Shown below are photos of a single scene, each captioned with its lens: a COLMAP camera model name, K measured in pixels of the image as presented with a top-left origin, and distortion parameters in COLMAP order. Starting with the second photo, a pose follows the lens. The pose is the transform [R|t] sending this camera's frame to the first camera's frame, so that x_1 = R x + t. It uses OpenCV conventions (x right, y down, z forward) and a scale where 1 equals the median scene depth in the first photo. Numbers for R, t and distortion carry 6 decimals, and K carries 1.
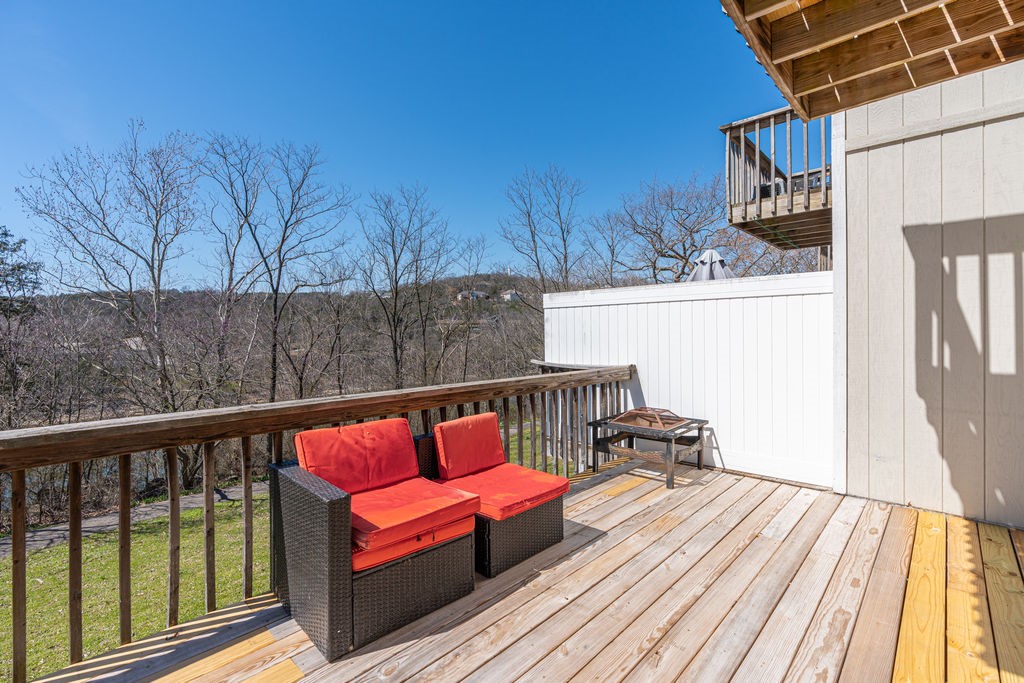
lens RADIAL K [[463.3, 0, 510.0], [0, 463.3, 333.3], [0, 0, 1]] dist [-0.008806, 0.001480]
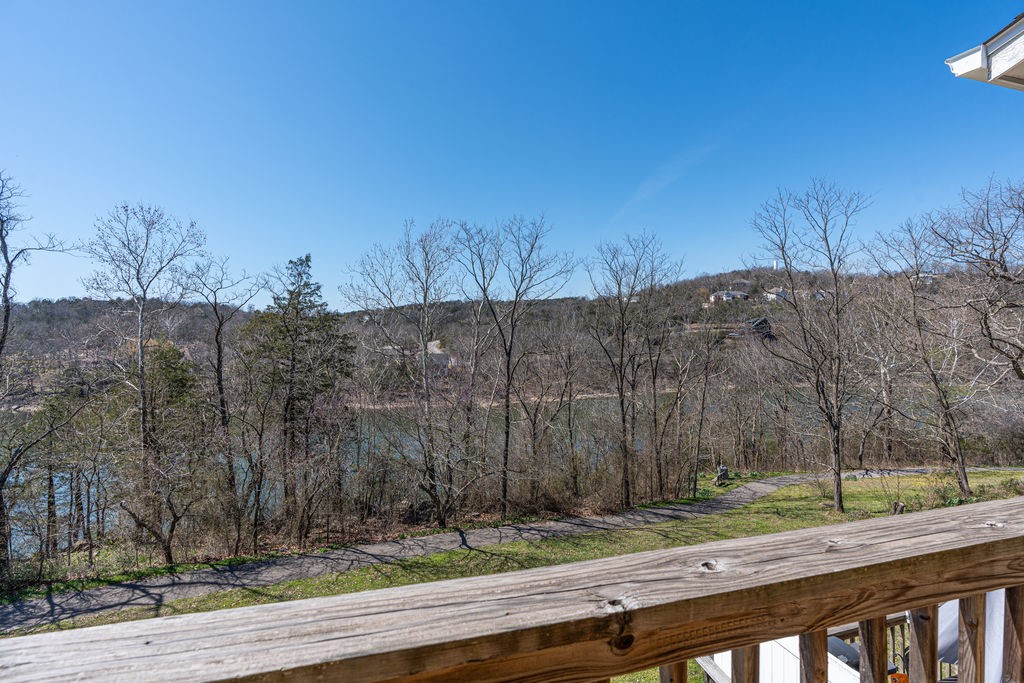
lens RADIAL K [[463.3, 0, 509.8], [0, 463.3, 339.7], [0, 0, 1]] dist [-0.008806, 0.001480]
pose [[0.866116, 0.008124, -0.499777, 0.046535], [-0.001649, 0.999909, 0.013396, -0.144295], [0.499840, -0.010778, 0.866051, 0.049031]]
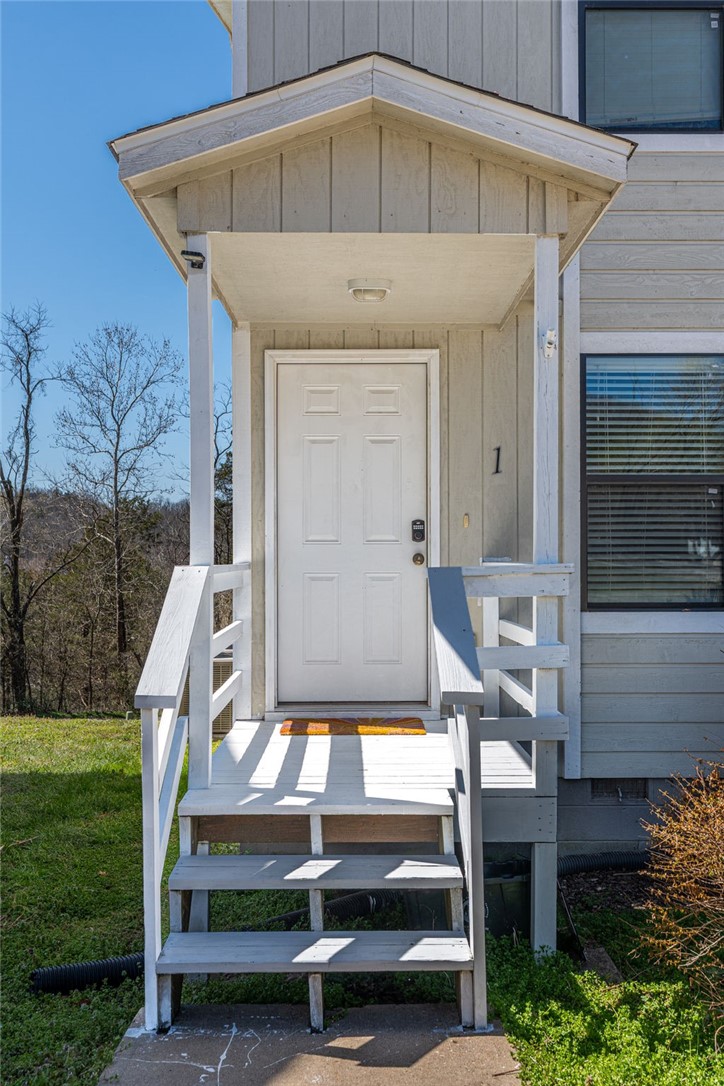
lens RADIAL K [[1067.1, 0, 362.4], [0, 1067.1, 546.5], [0, 0, 1]] dist [-0.003215, 0.000000]
pose [[0.698897, -0.007847, -0.715179, 0.600209], [0.003393, 0.999965, -0.007656, 0.011702], [0.715214, 0.002925, 0.698900, -0.562970]]
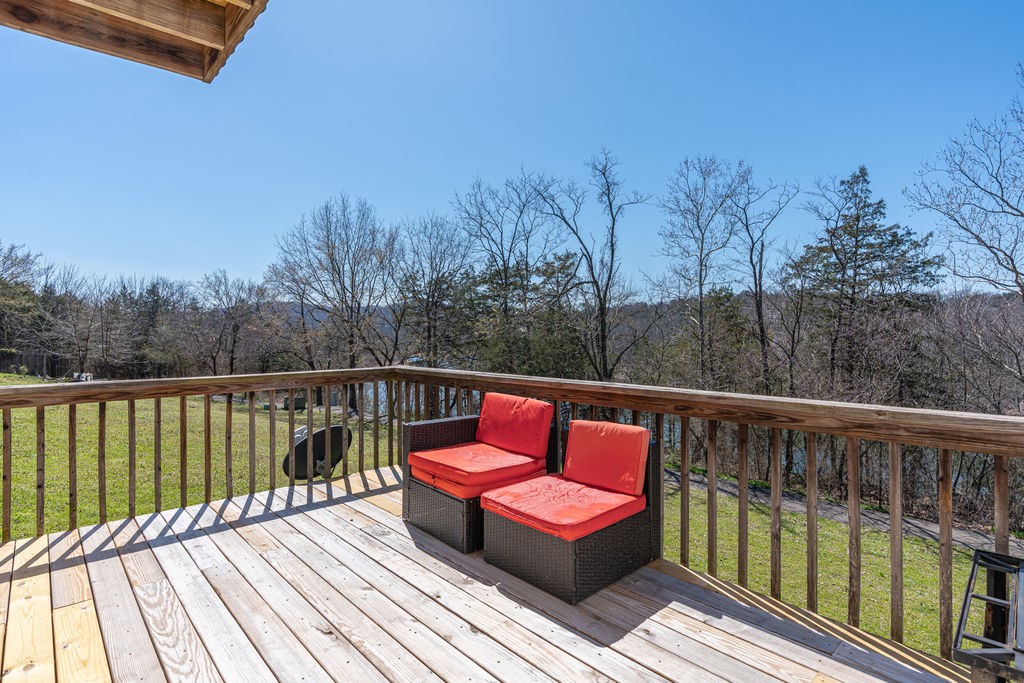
lens RADIAL K [[510.2, 0, 509.4], [0, 510.2, 328.9], [0, 0, 1]] dist [-0.000484, 0.000781]
pose [[-0.062924, -0.001384, -0.998017, 0.129496], [0.006869, 0.999975, -0.001820, 0.001431], [0.997995, -0.006970, -0.062913, 0.133193]]
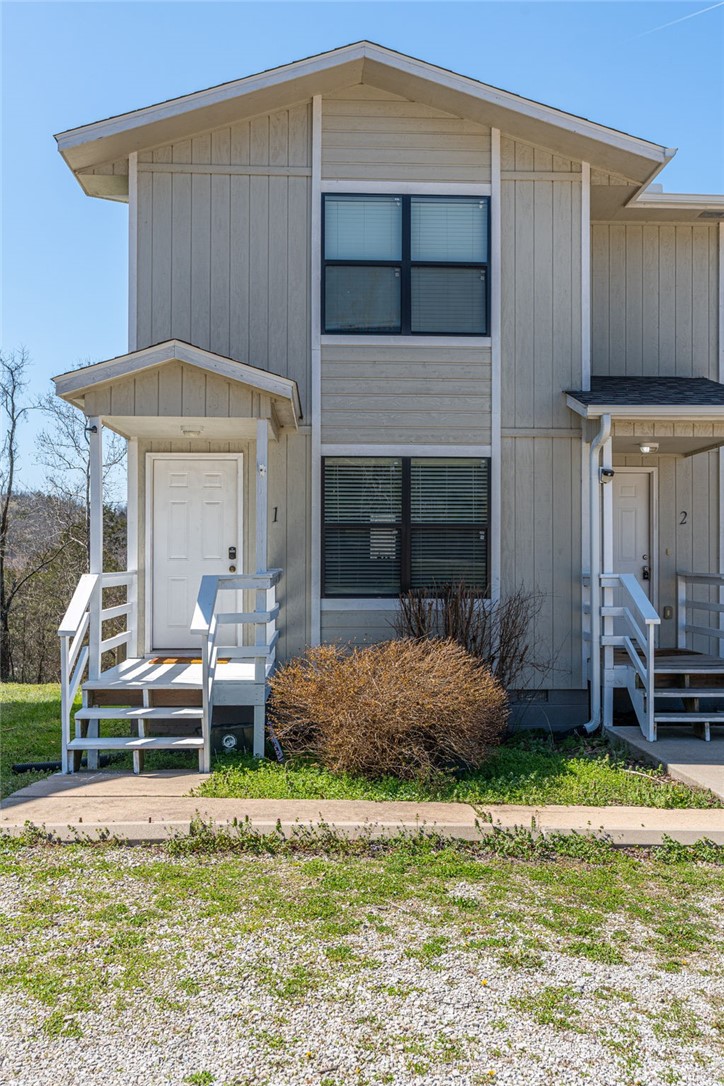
lens RADIAL K [[978.9, 0, 361.5], [0, 978.9, 545.7], [0, 0, 1]] dist [-0.007106, -0.006911]
pose [[0.726715, -0.005424, -0.686917, 0.773153], [-0.001065, 0.999959, -0.009023, 0.005985], [0.686938, 0.007288, 0.726680, -0.651073]]
